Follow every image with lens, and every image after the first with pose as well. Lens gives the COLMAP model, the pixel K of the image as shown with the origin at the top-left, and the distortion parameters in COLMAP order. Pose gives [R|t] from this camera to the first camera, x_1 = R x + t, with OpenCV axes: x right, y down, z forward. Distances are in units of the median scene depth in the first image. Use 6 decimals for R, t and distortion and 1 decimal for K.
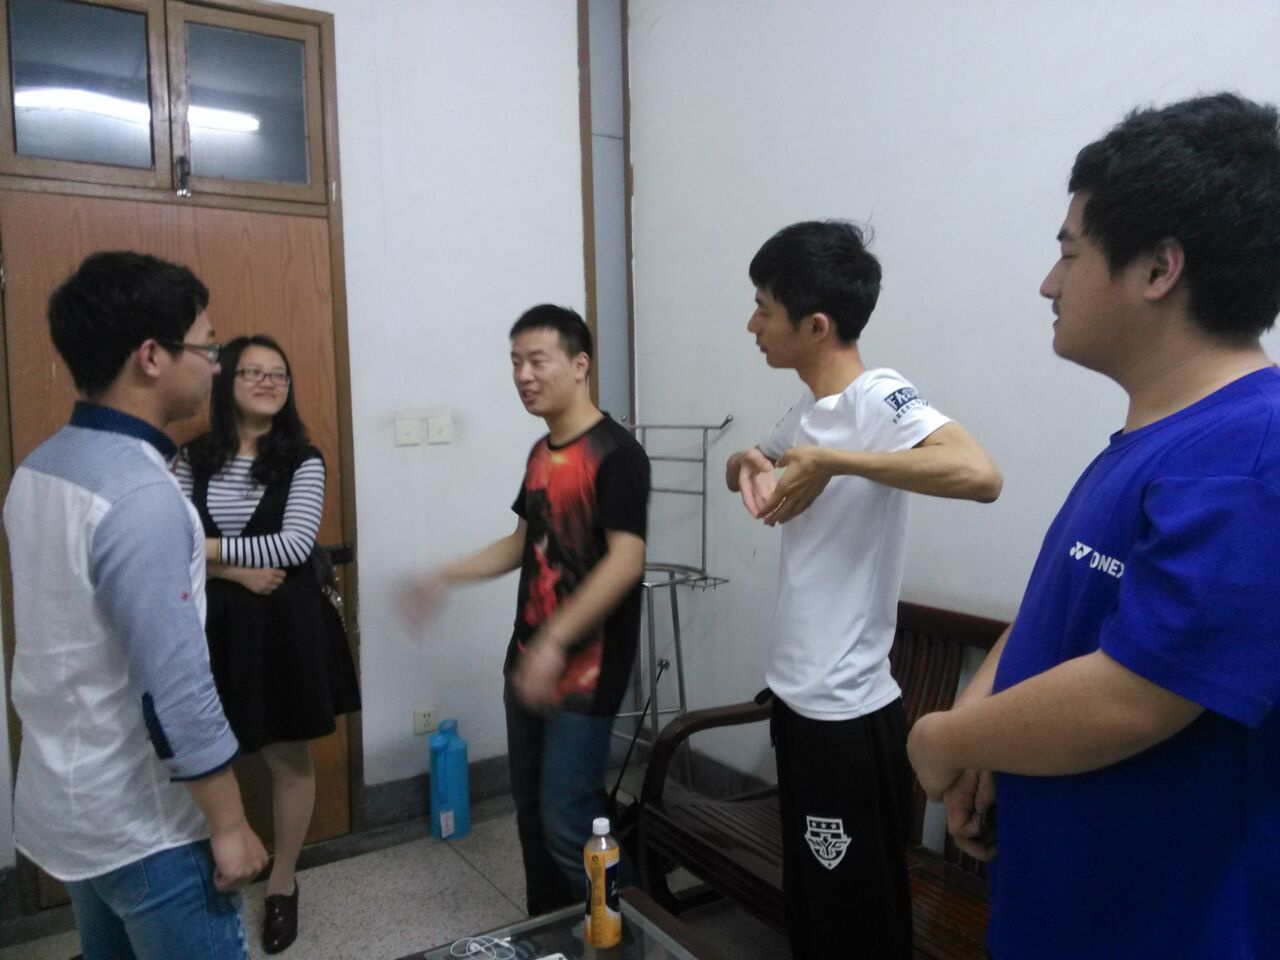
lens RADIAL K [[985.4, 0, 619.3], [0, 985.4, 470.3], [0, 0, 1]] dist [0.075332, -0.113062]
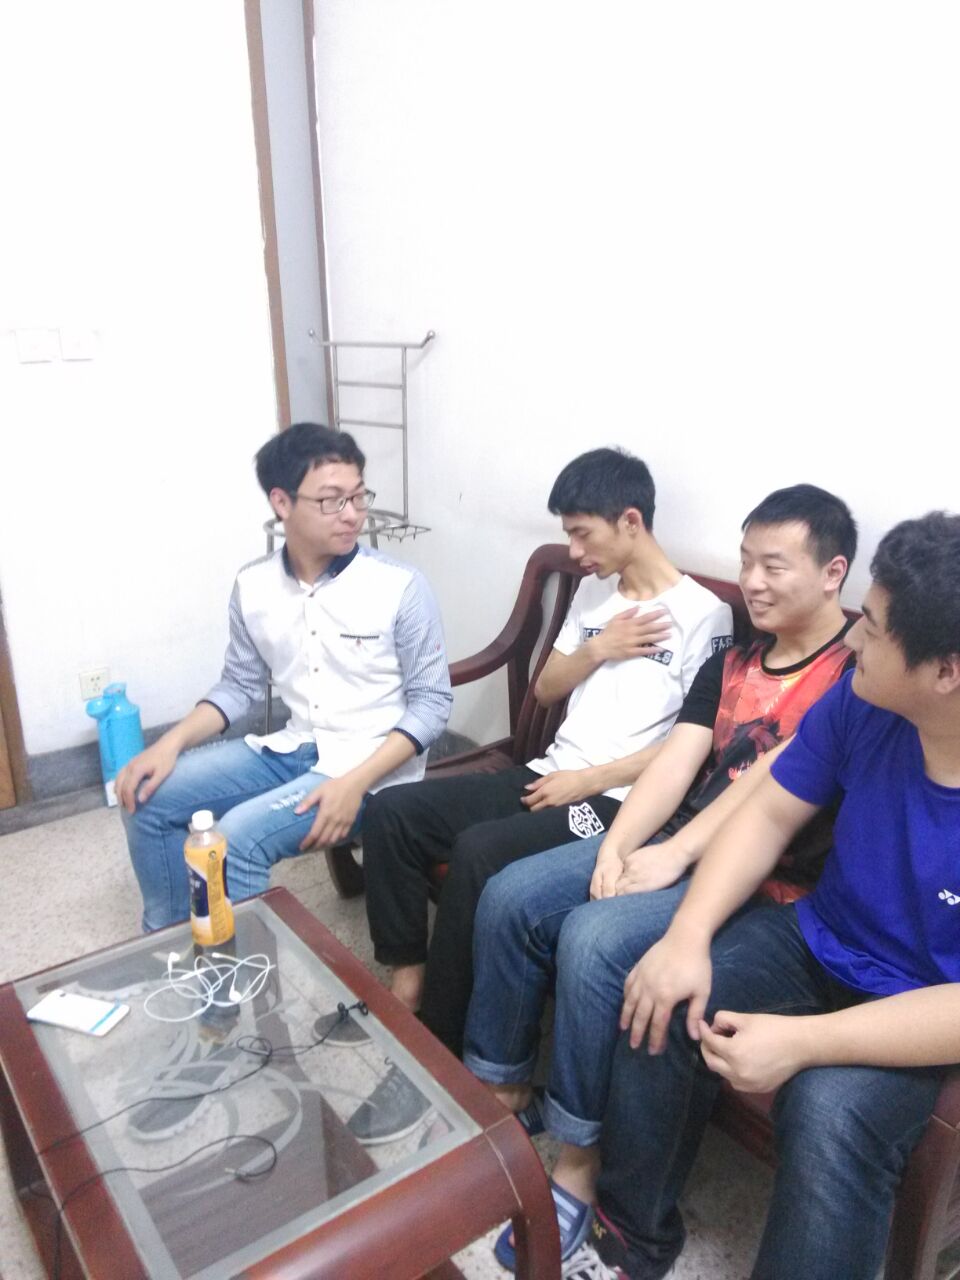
lens RADIAL K [[985.4, 0, 480.0], [0, 985.4, 640.0], [0, 0, 1]] dist [0.075332, -0.113062]
pose [[0.995532, -0.014260, 0.093340, 0.071196], [-0.008587, 0.970760, 0.239898, -0.003576], [-0.094032, -0.239628, 0.966300, 0.123167]]
